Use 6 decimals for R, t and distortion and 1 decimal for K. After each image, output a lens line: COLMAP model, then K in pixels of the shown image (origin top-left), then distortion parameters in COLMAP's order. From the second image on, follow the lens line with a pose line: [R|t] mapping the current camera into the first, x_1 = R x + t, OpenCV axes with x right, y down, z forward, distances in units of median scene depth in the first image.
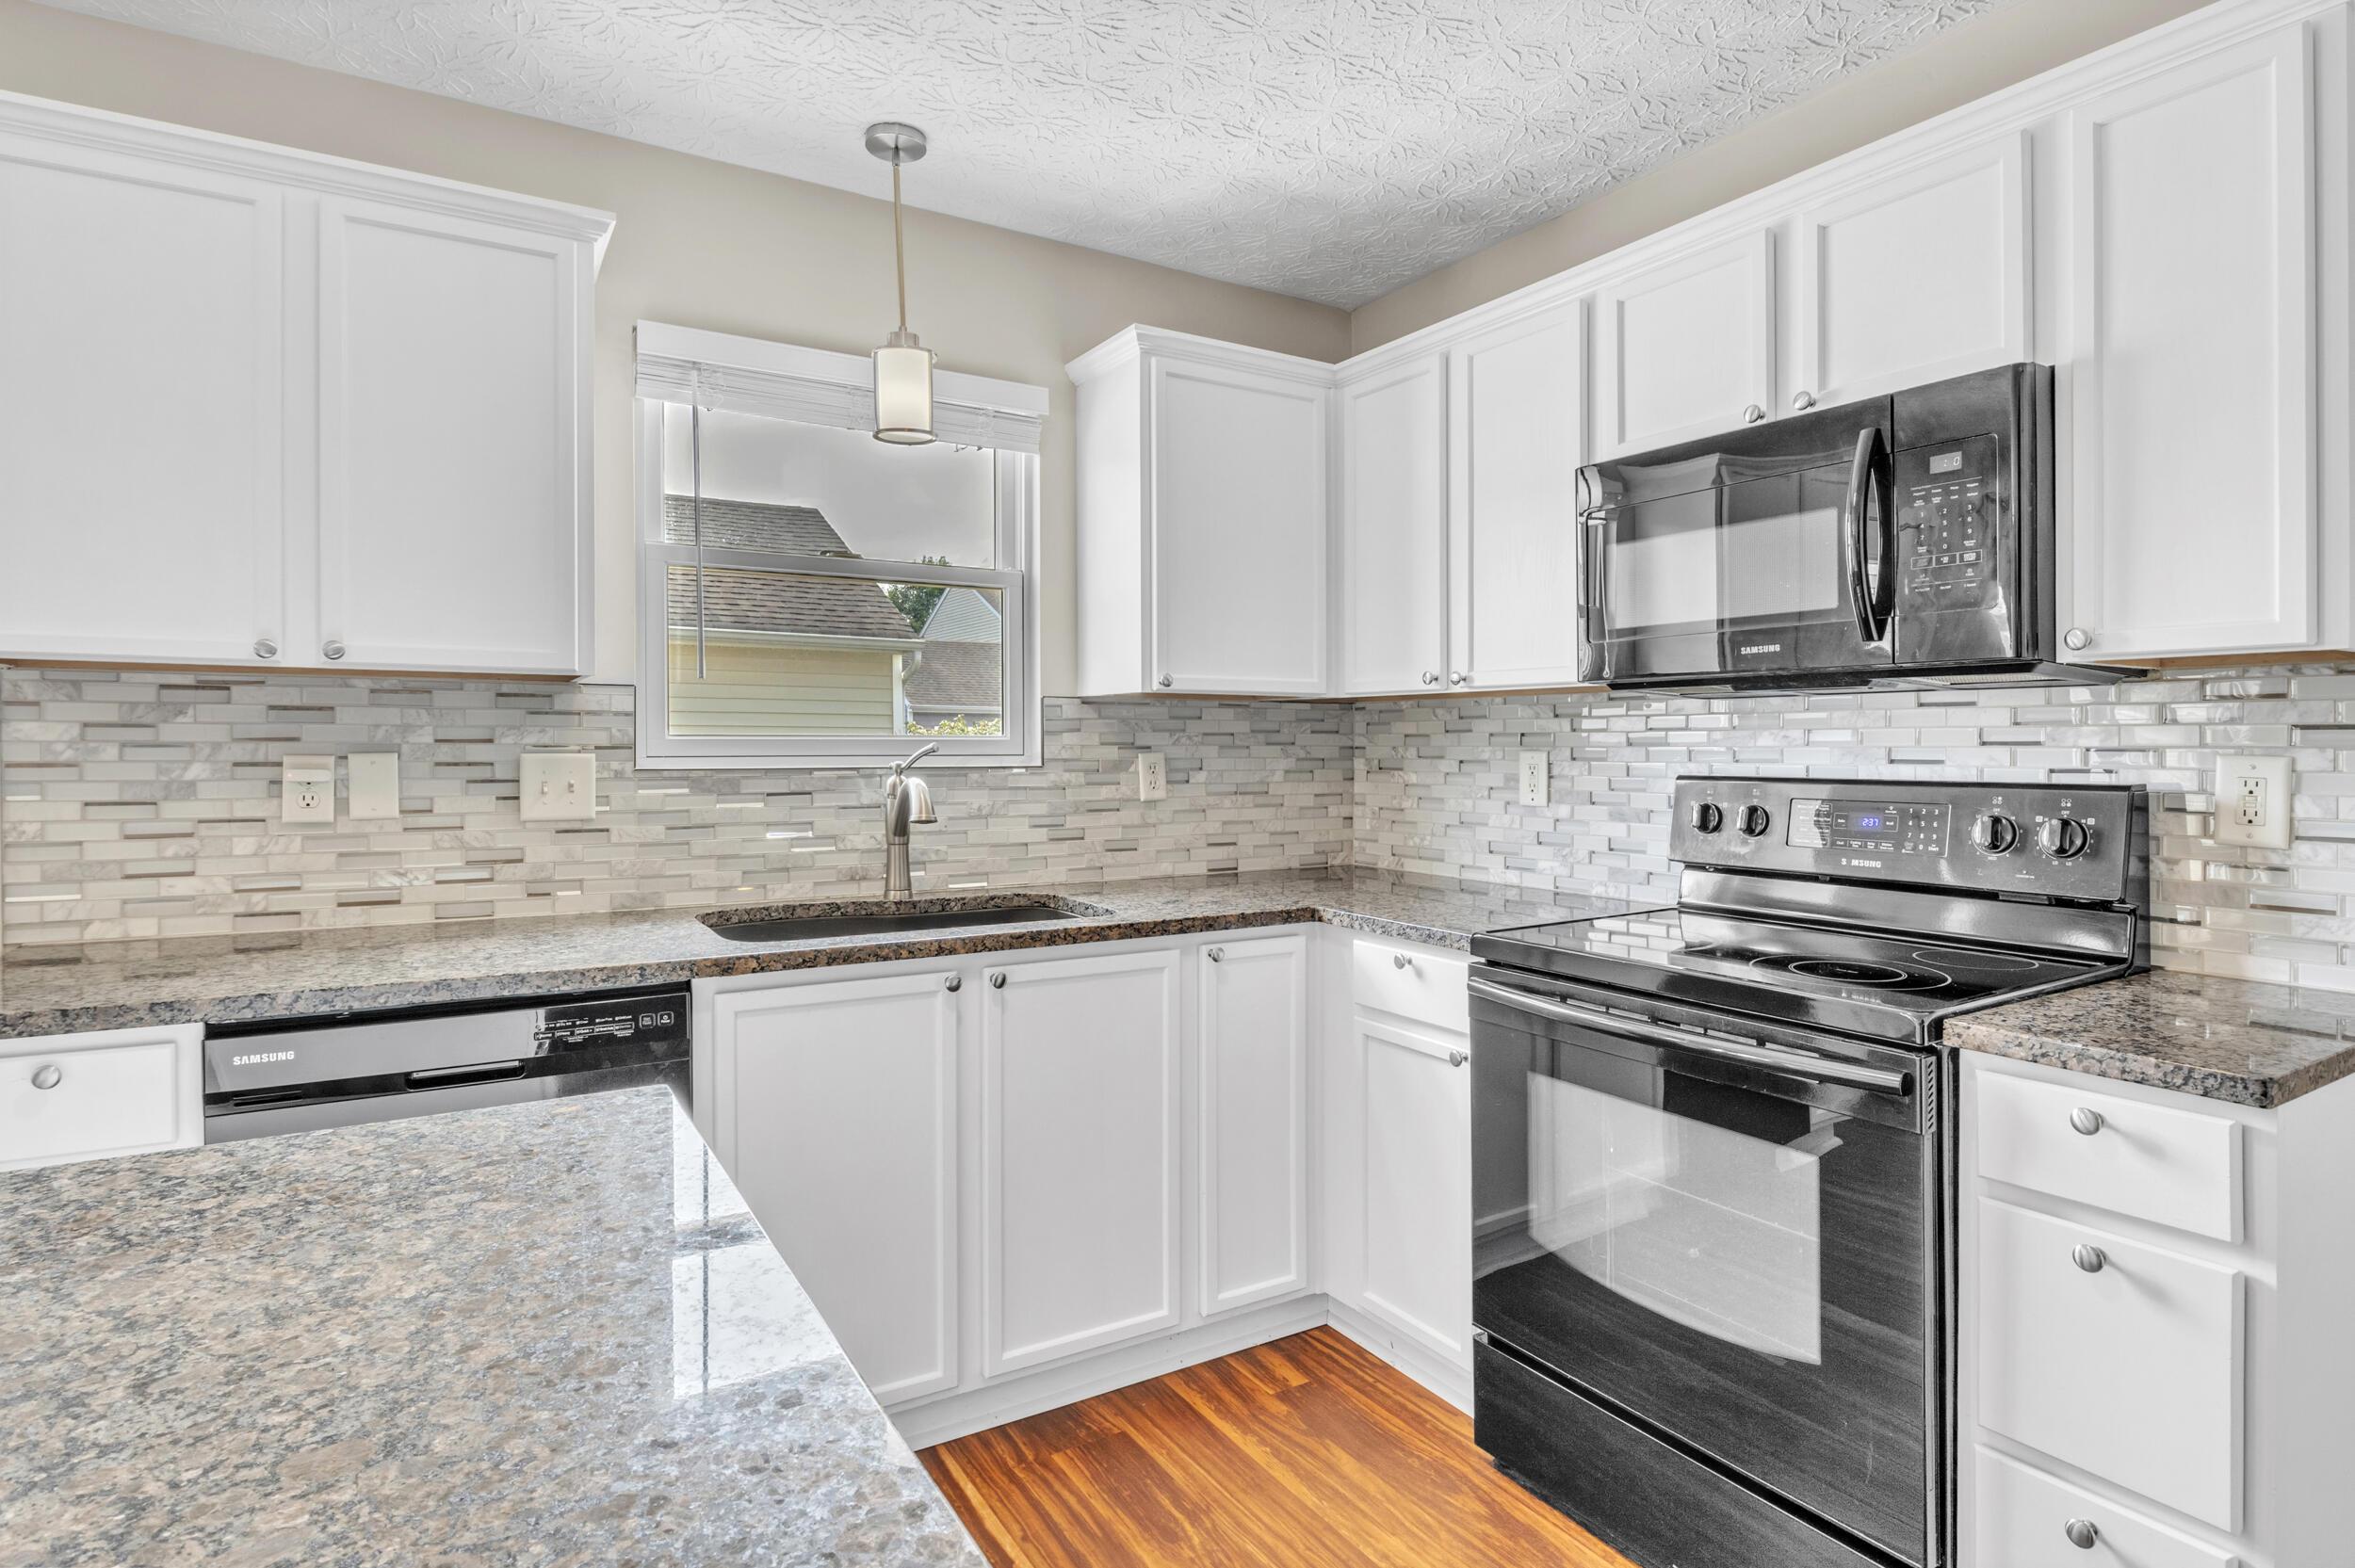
lens RADIAL K [[1224.0, 0, 1172.3], [0, 1224.0, 762.8], [0, 0, 1]] dist [-0.005780, -0.000892]
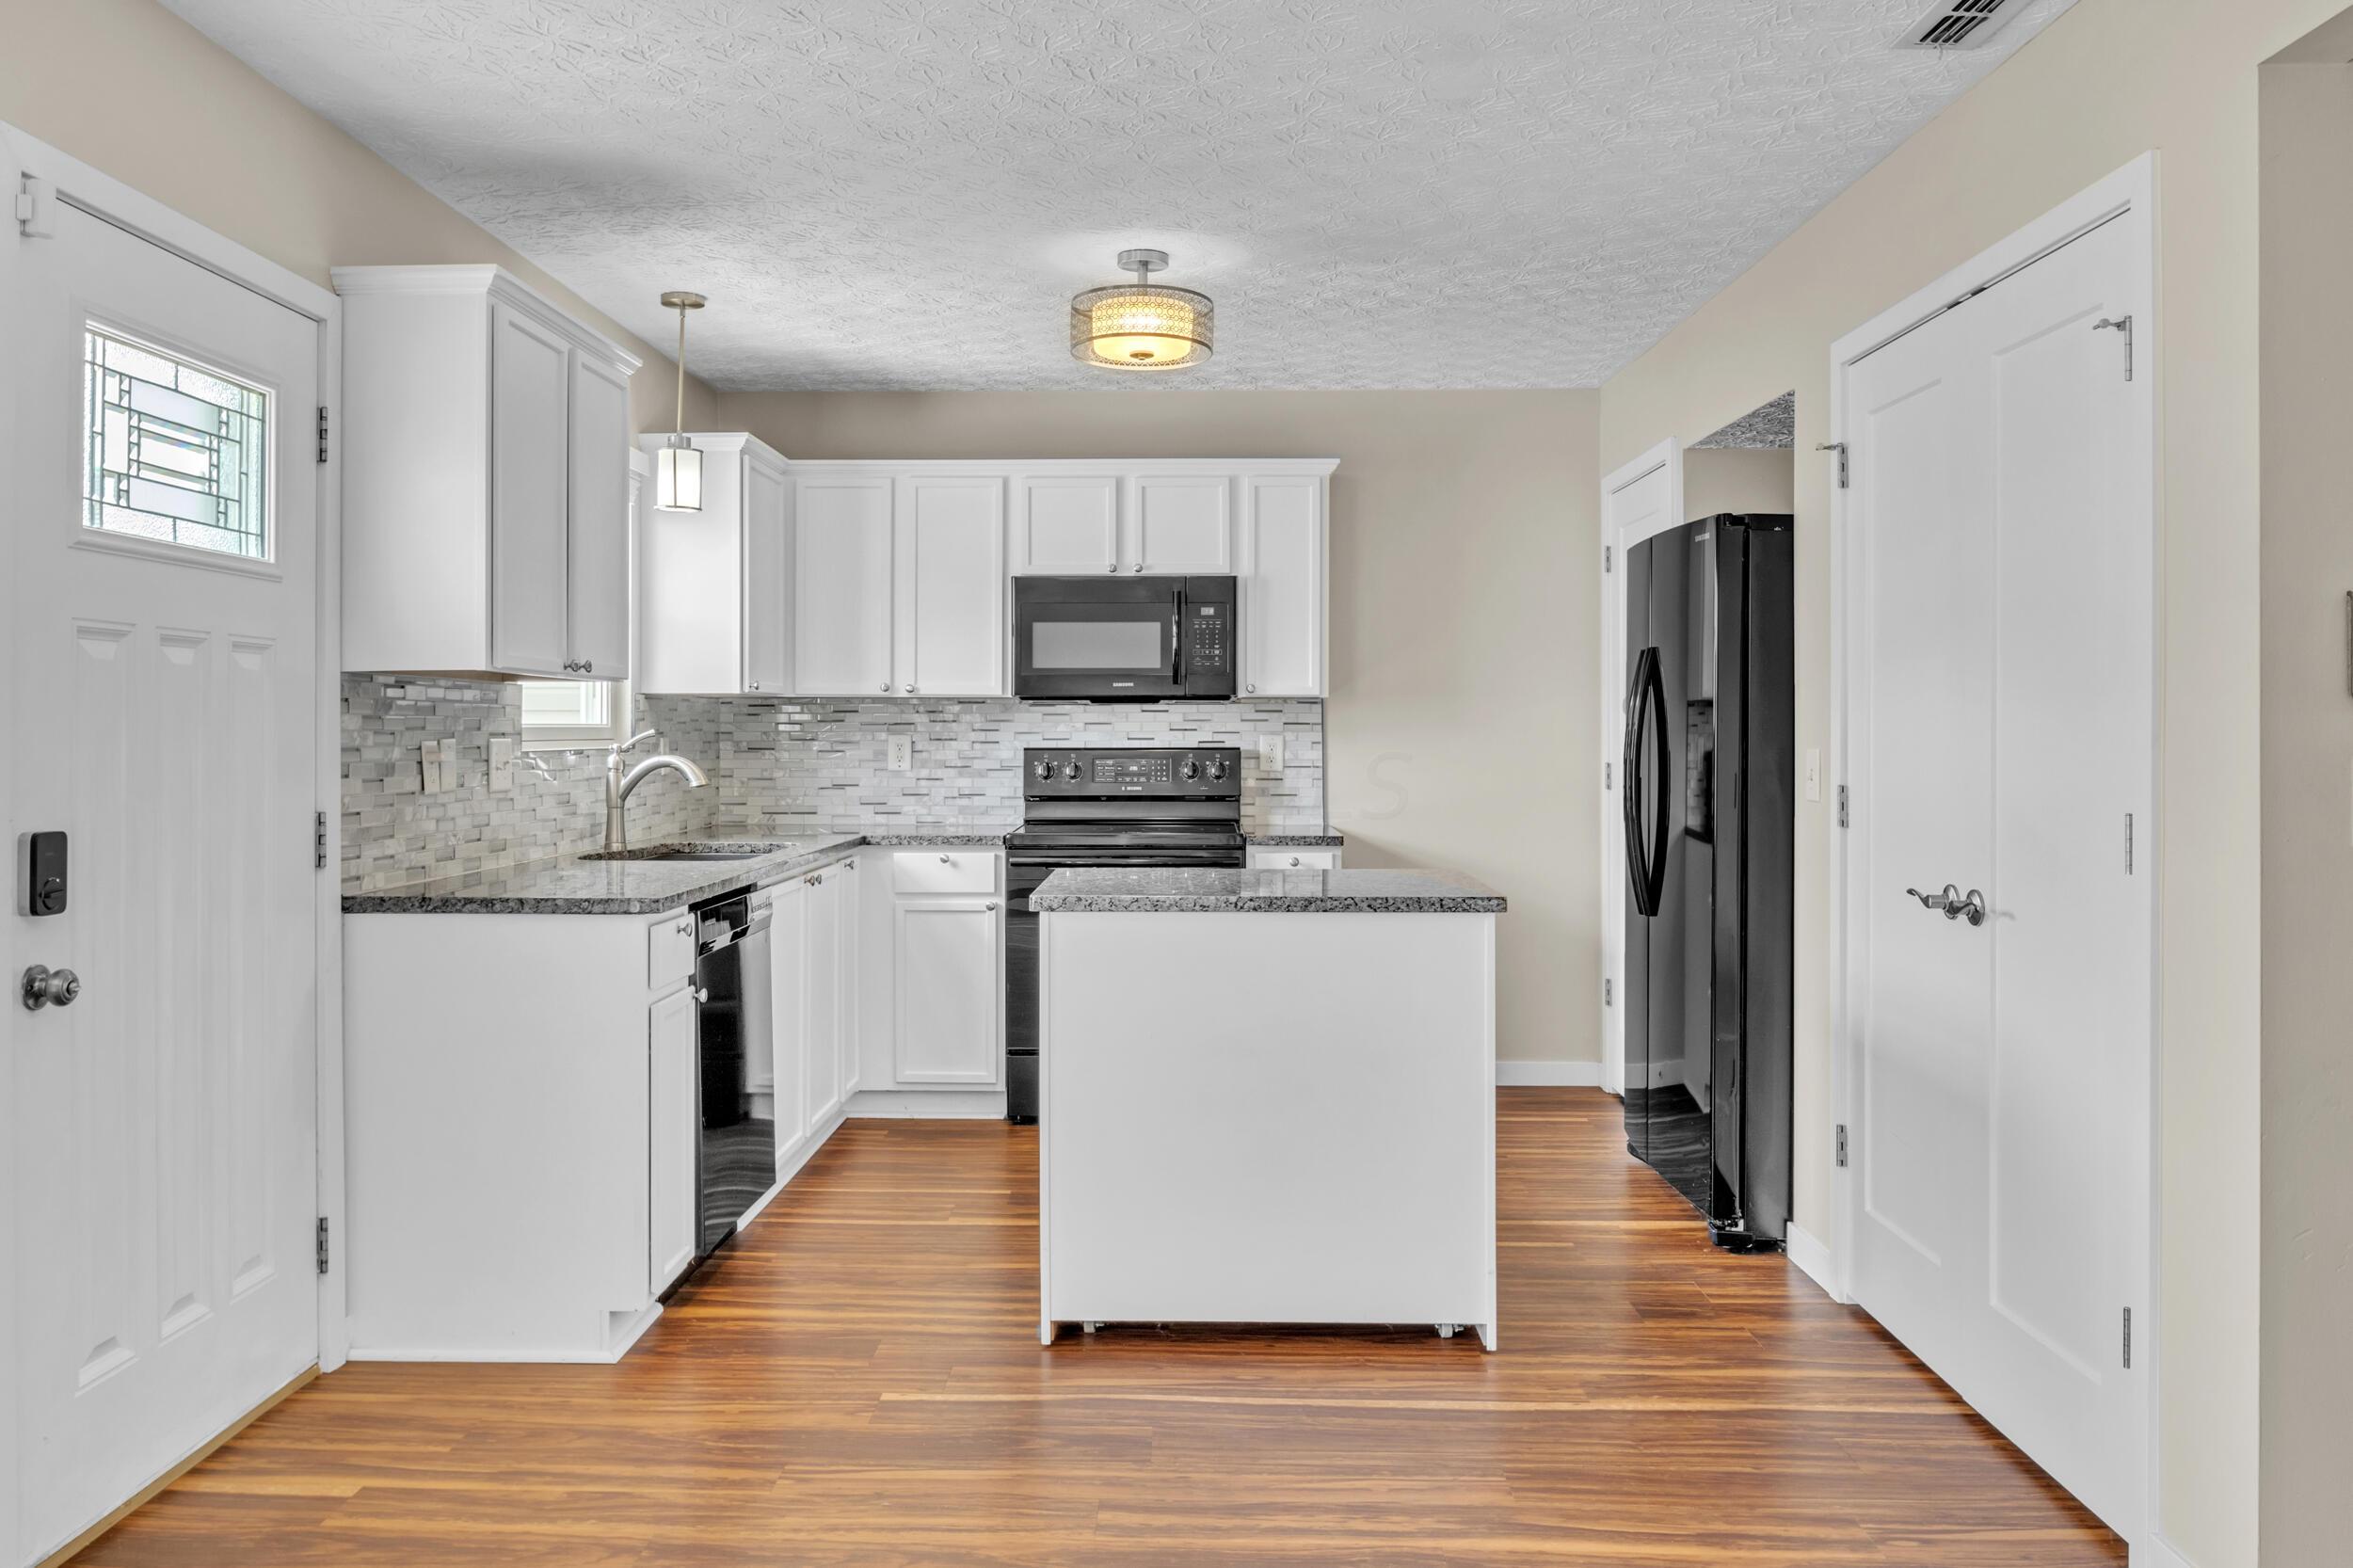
lens RADIAL K [[1799.8, 0, 1174.5], [0, 1799.8, 726.8], [0, 0, 1]] dist [-0.003318, -0.001379]
pose [[0.530817, -0.000135, 0.847486, -1.767216], [0.012981, 0.999884, -0.007972, 0.003783], [-0.847387, 0.015233, 0.530758, -0.593253]]
